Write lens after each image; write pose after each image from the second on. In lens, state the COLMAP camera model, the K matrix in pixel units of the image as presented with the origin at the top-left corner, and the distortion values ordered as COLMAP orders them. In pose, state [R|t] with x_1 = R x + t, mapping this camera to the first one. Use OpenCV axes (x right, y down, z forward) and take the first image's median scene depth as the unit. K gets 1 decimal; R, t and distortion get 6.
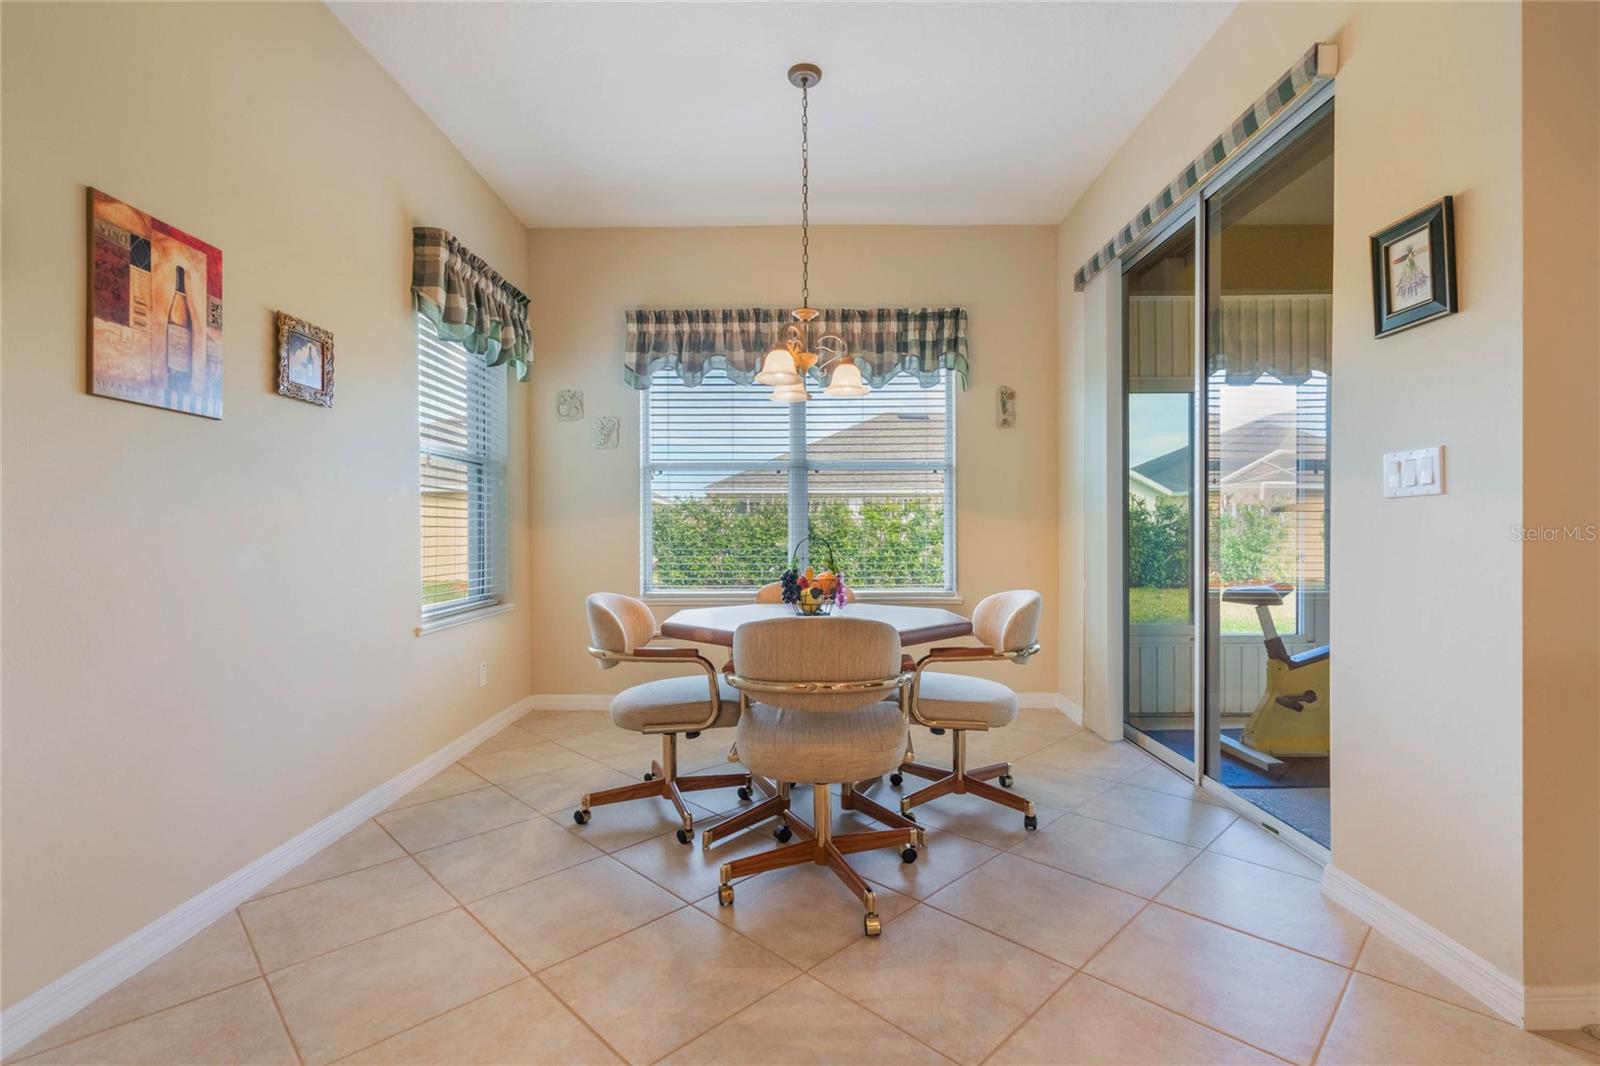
lens RADIAL K [[743.1, 0, 797.8], [0, 743.1, 527.2], [0, 0, 1]] dist [-0.003453, 0.001000]
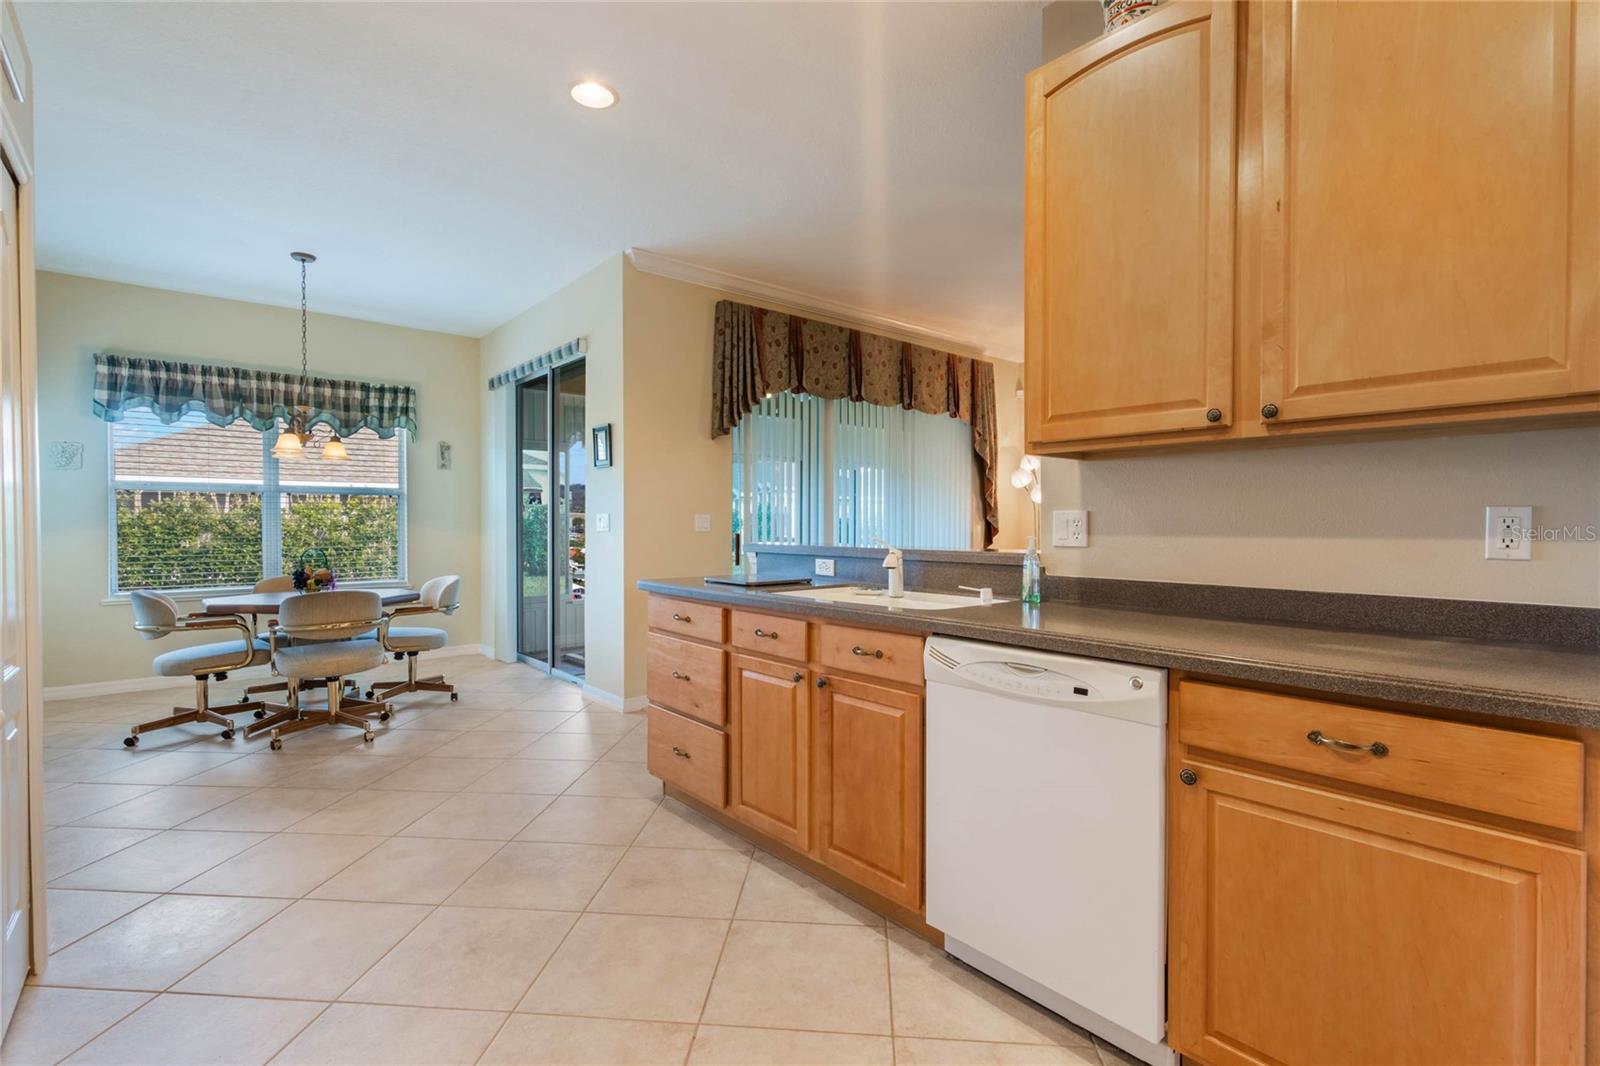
lens RADIAL K [[743.1, 0, 805.8], [0, 743.1, 537.6], [0, 0, 1]] dist [-0.003453, 0.001000]
pose [[0.757539, -0.008826, 0.652730, -0.148378], [-0.007193, 0.999735, 0.021866, -0.035629], [-0.652750, -0.021259, 0.757275, -0.624319]]
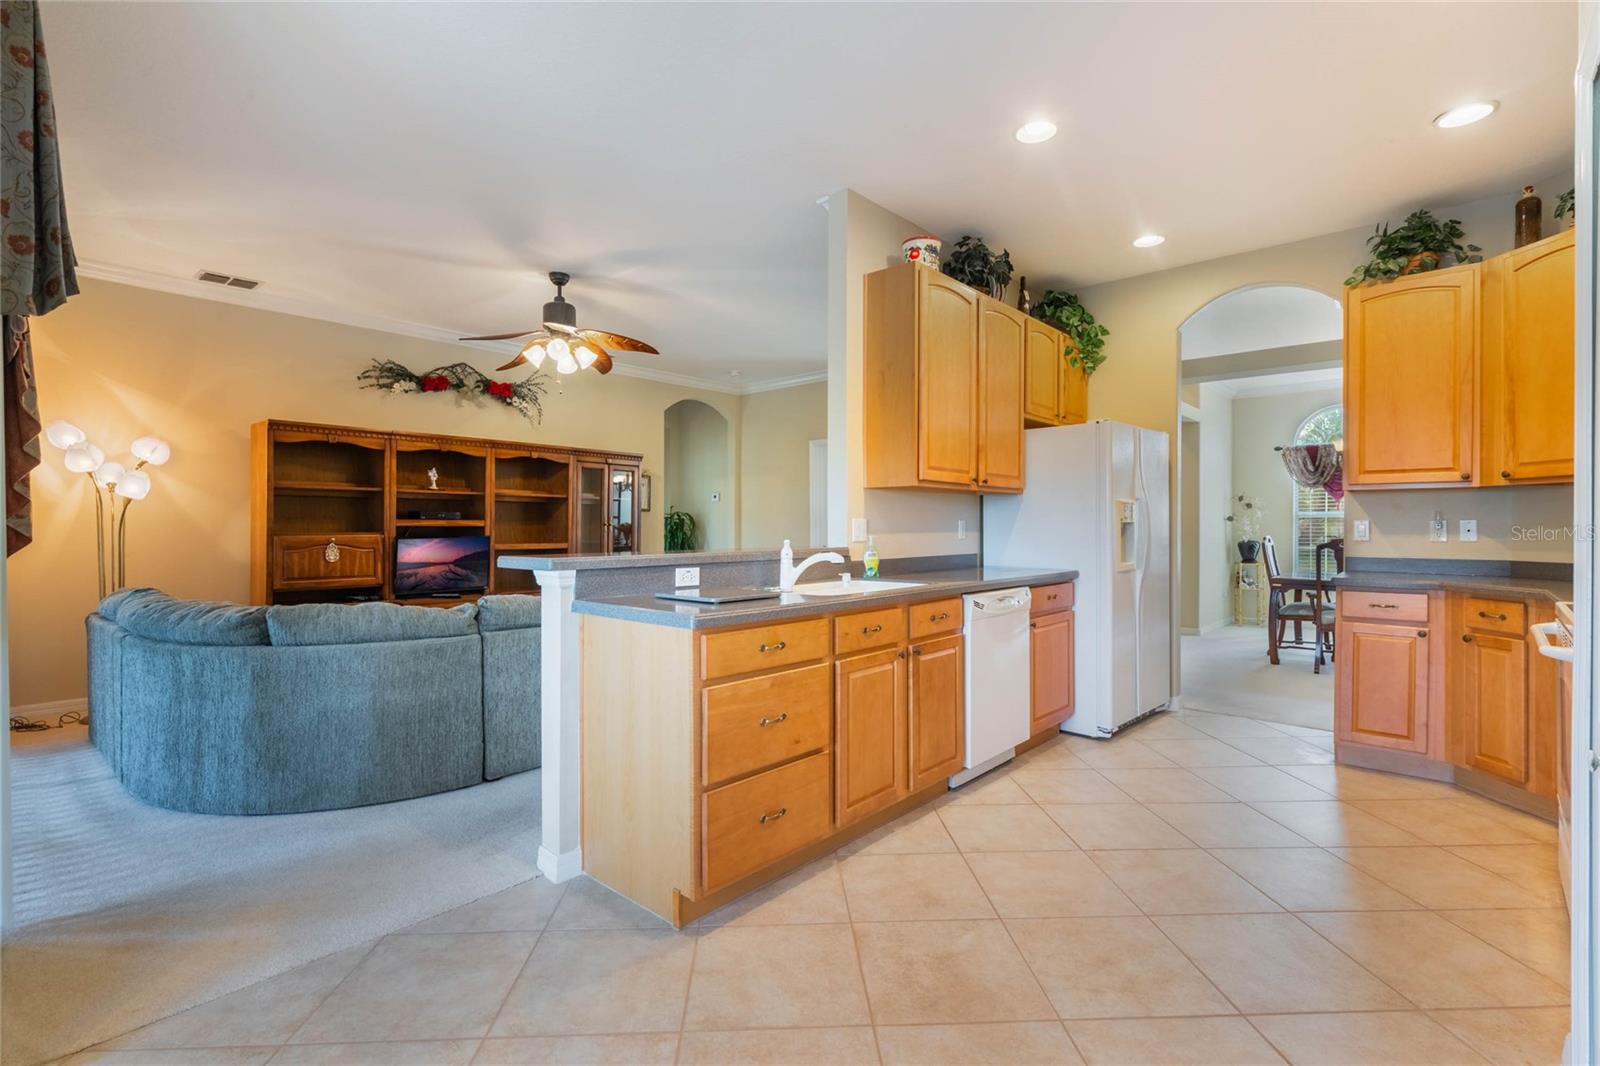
lens RADIAL K [[743.1, 0, 802.0], [0, 743.1, 517.0], [0, 0, 1]] dist [-0.003453, 0.001000]
pose [[-0.751721, 0.010692, 0.659395, -0.171527], [0.000341, 0.999875, -0.015824, -0.033911], [-0.659481, -0.011670, -0.751630, 0.397299]]
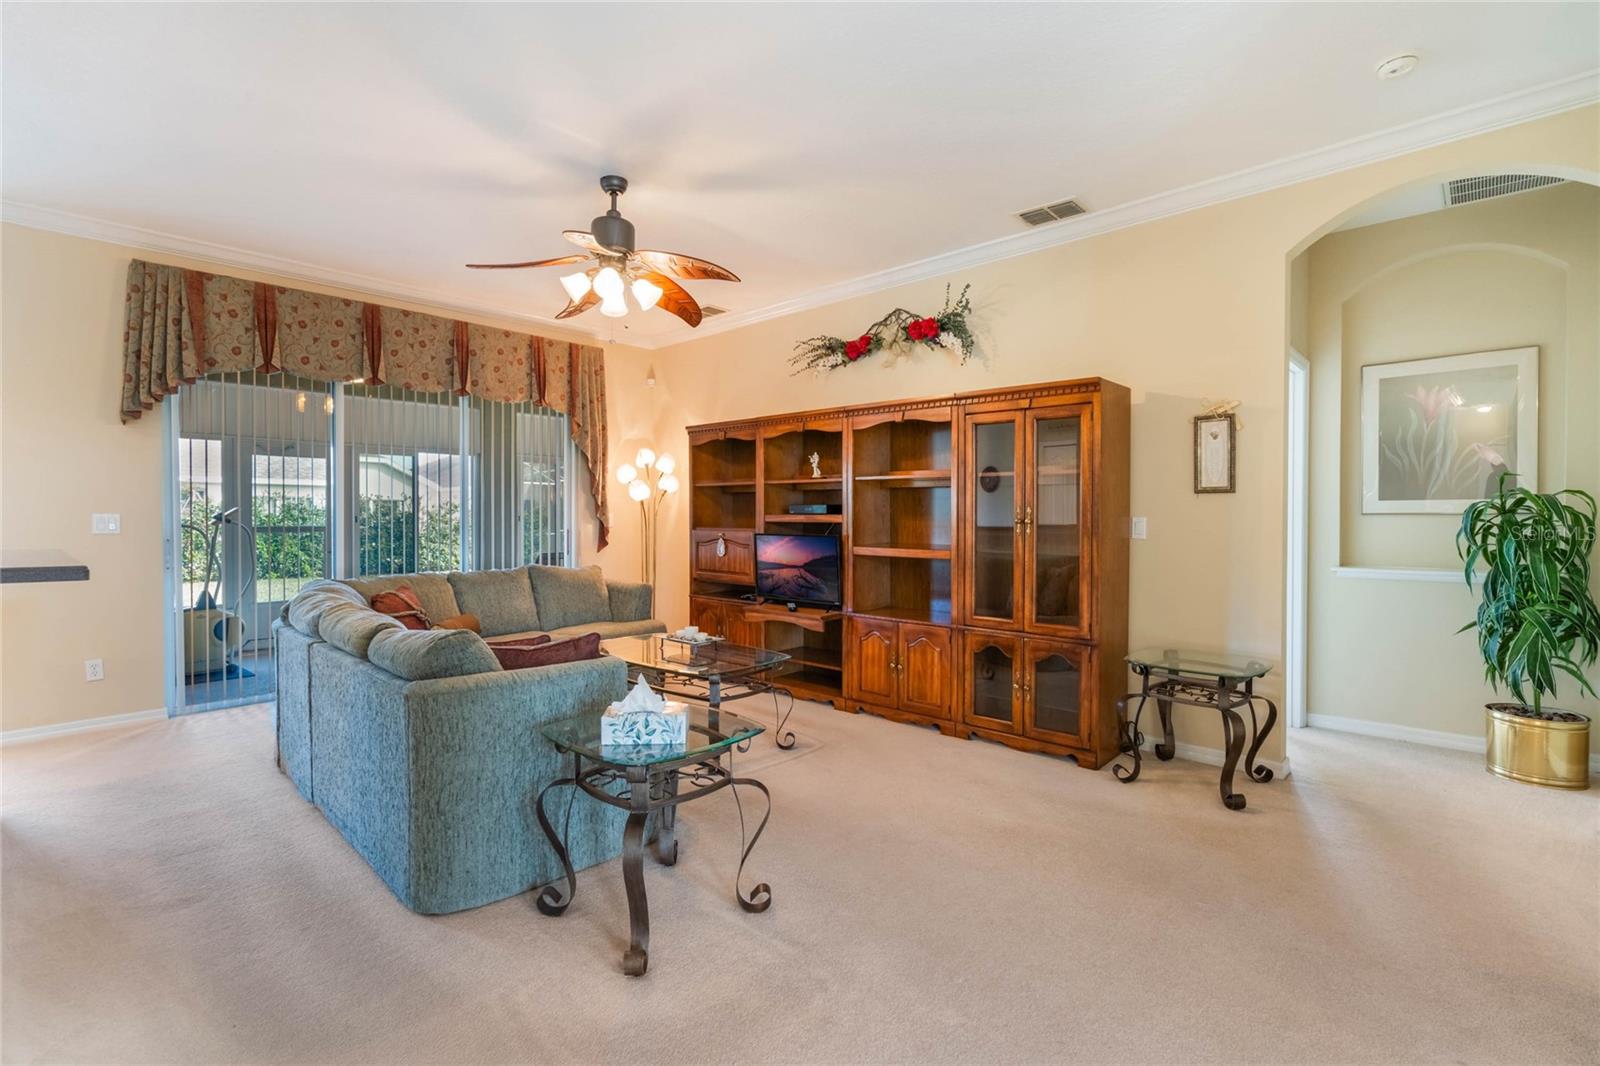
lens RADIAL K [[743.1, 0, 810.5], [0, 743.1, 521.7], [0, 0, 1]] dist [-0.003453, 0.001000]
pose [[0.679649, 0.002870, 0.733531, 0.409516], [-0.007647, 0.999966, 0.003174, -0.043276], [-0.733497, -0.007767, 0.679648, -0.986274]]
